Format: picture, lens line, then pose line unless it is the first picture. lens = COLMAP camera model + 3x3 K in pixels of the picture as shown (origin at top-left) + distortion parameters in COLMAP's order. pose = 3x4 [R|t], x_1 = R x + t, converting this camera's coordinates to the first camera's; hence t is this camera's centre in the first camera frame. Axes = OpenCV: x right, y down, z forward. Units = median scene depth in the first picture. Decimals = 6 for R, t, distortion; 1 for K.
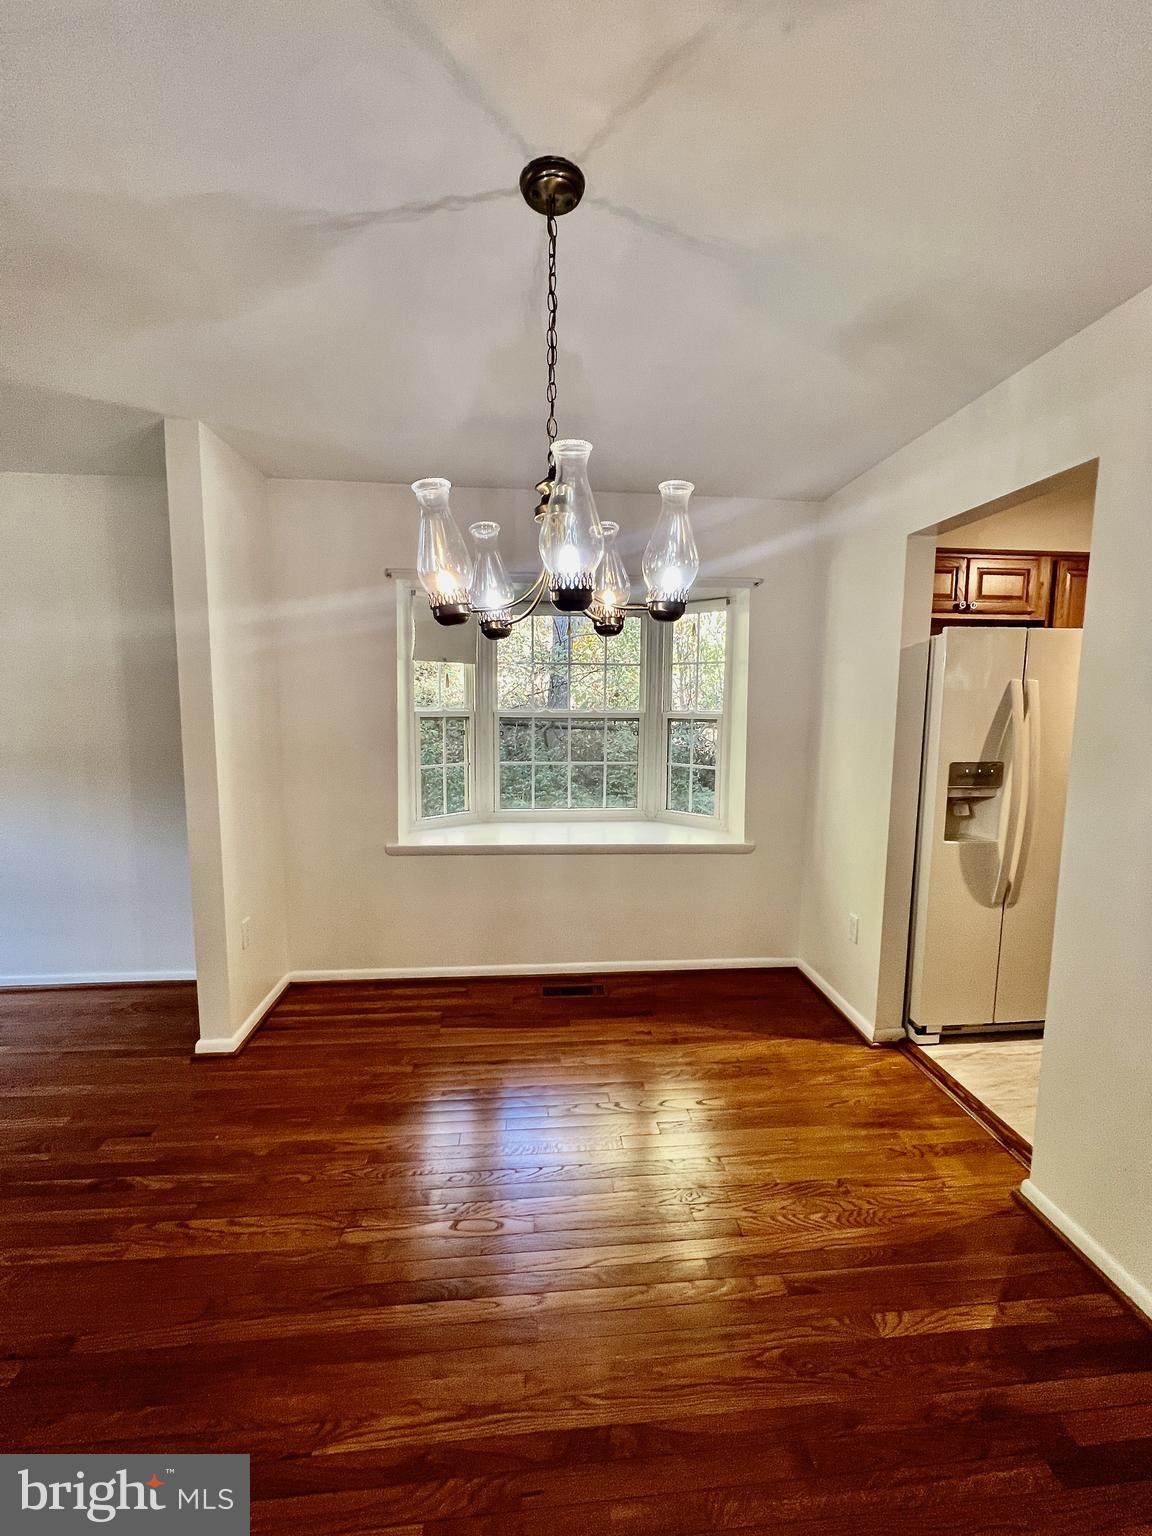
lens RADIAL K [[617.5, 0, 576.0], [0, 617.5, 767.9], [0, 0, 1]] dist [-0.007679, 0.002073]
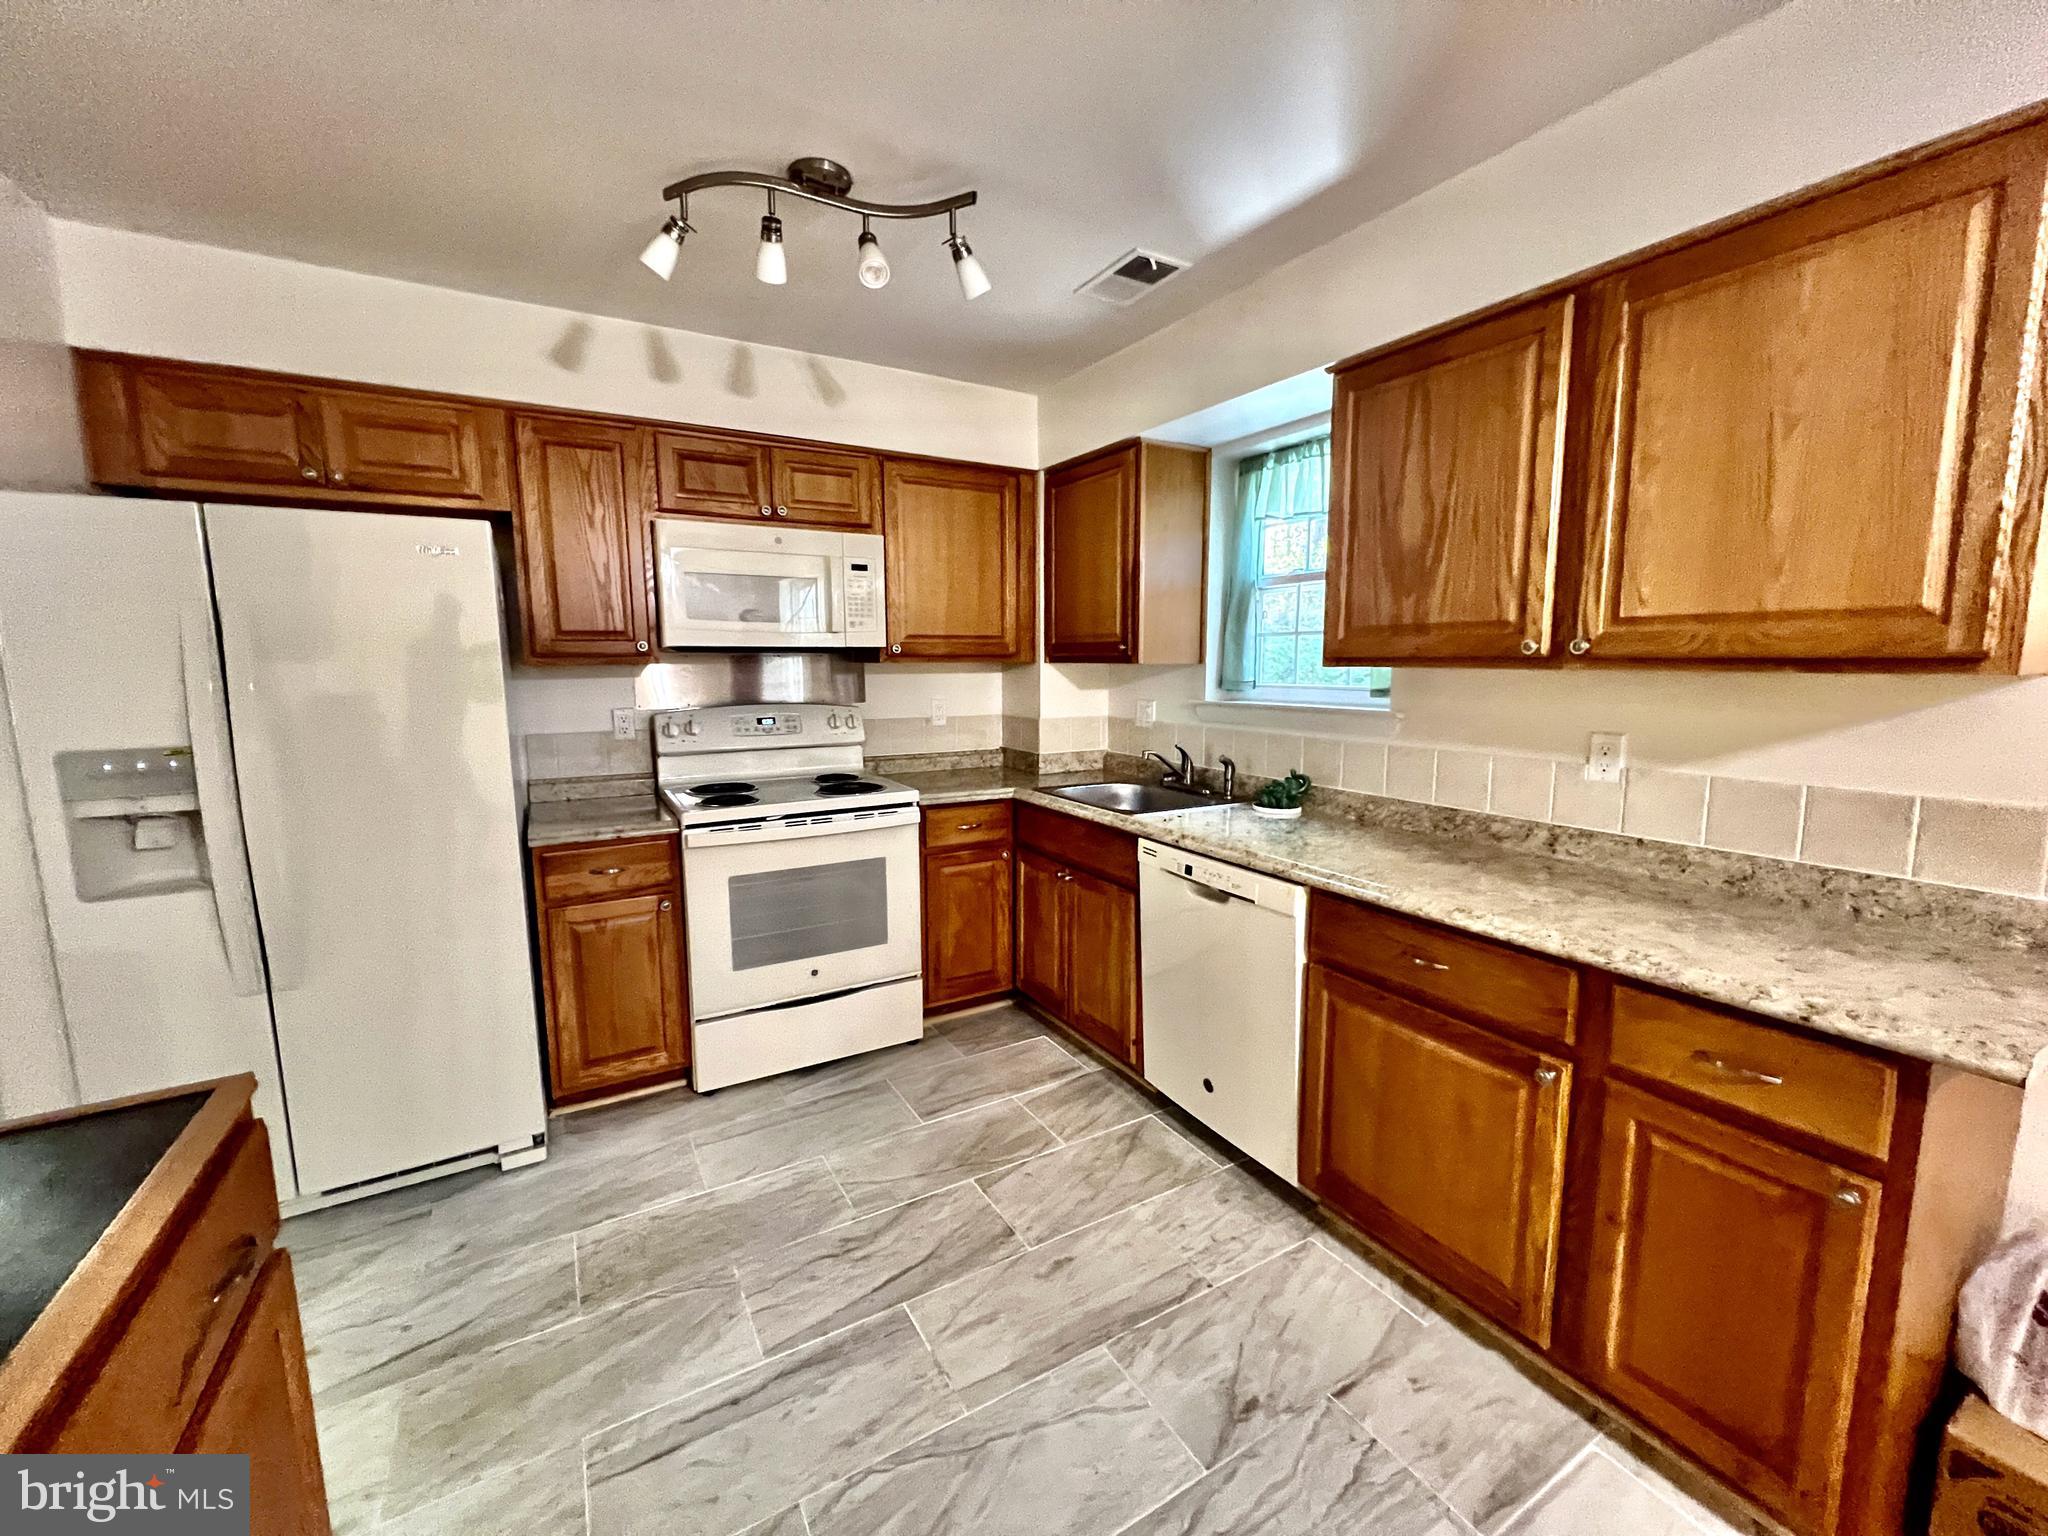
lens RADIAL K [[823.3, 0, 1022.3], [0, 823.3, 762.9], [0, 0, 1]] dist [-0.007679, 0.002073]
pose [[0.905164, -0.079206, 0.417617, 0.872562], [0.074507, 0.996839, 0.027570, 0.036233], [-0.418481, 0.006160, 0.908205, 0.012234]]
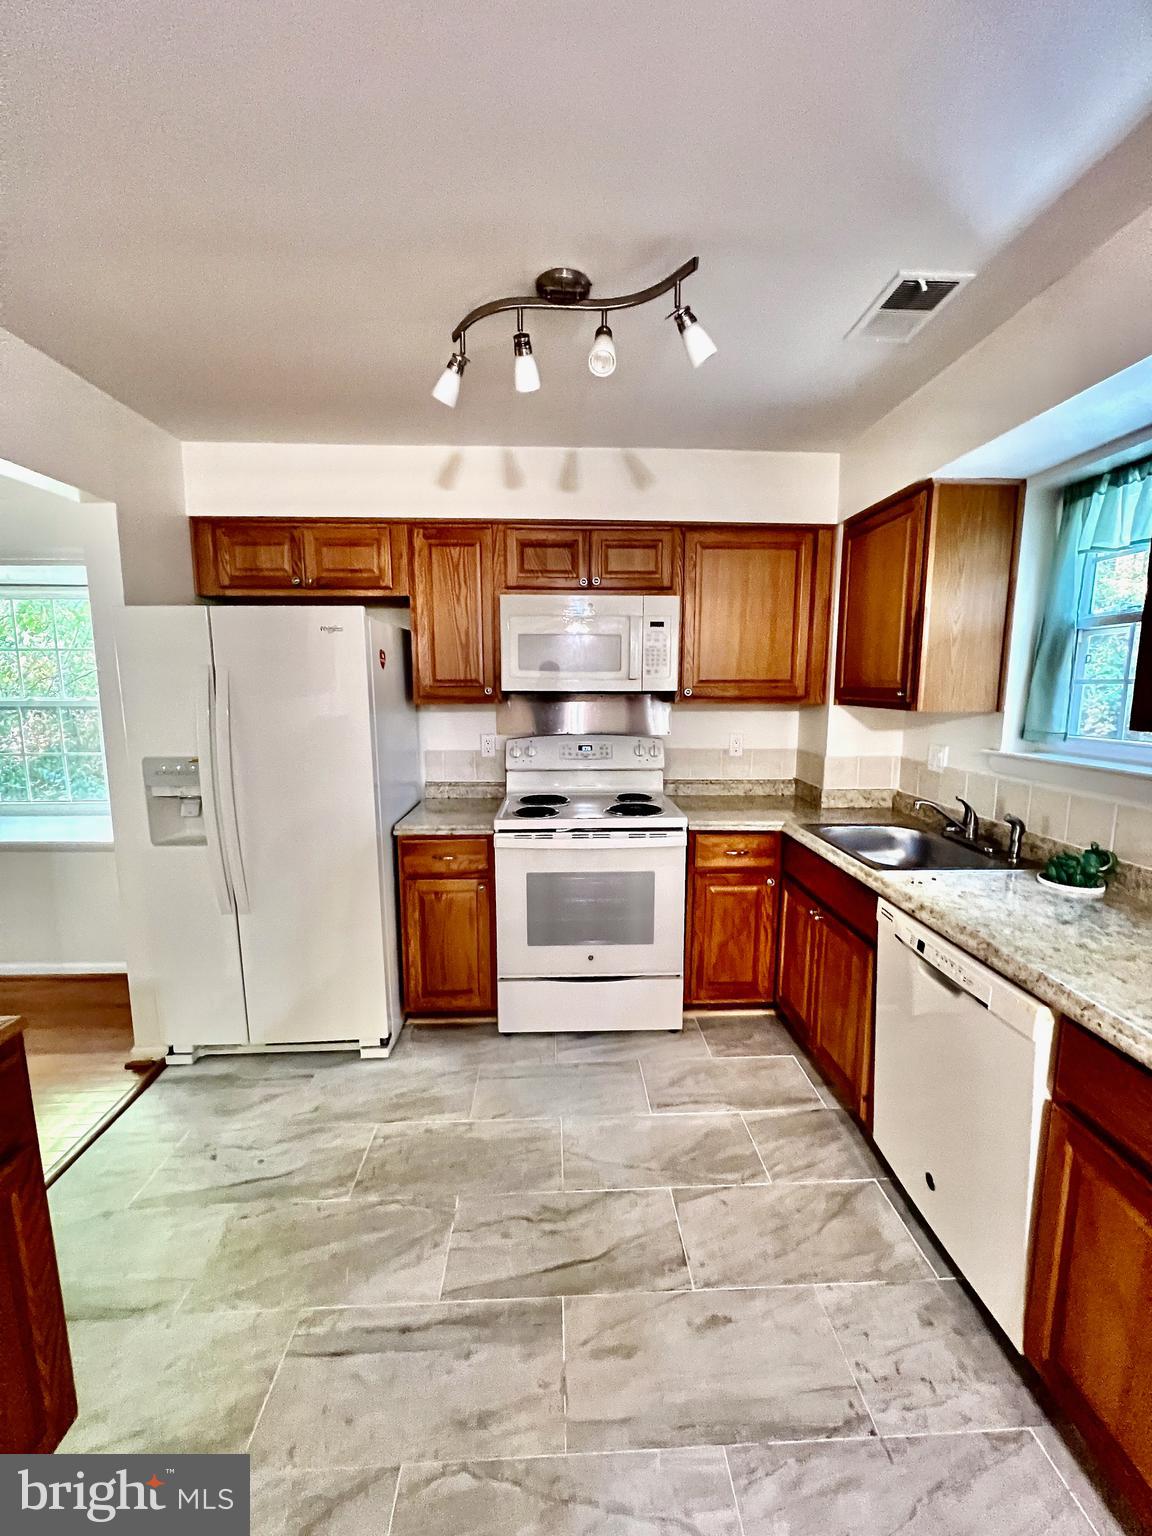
lens RADIAL K [[617.5, 0, 576.0], [0, 617.5, 767.9], [0, 0, 1]] dist [-0.007679, 0.002073]
pose [[0.998763, -0.016029, -0.047075, 1.057481], [0.016781, 0.999737, 0.015633, 0.002741], [0.046812, -0.016404, 0.998769, 0.106480]]
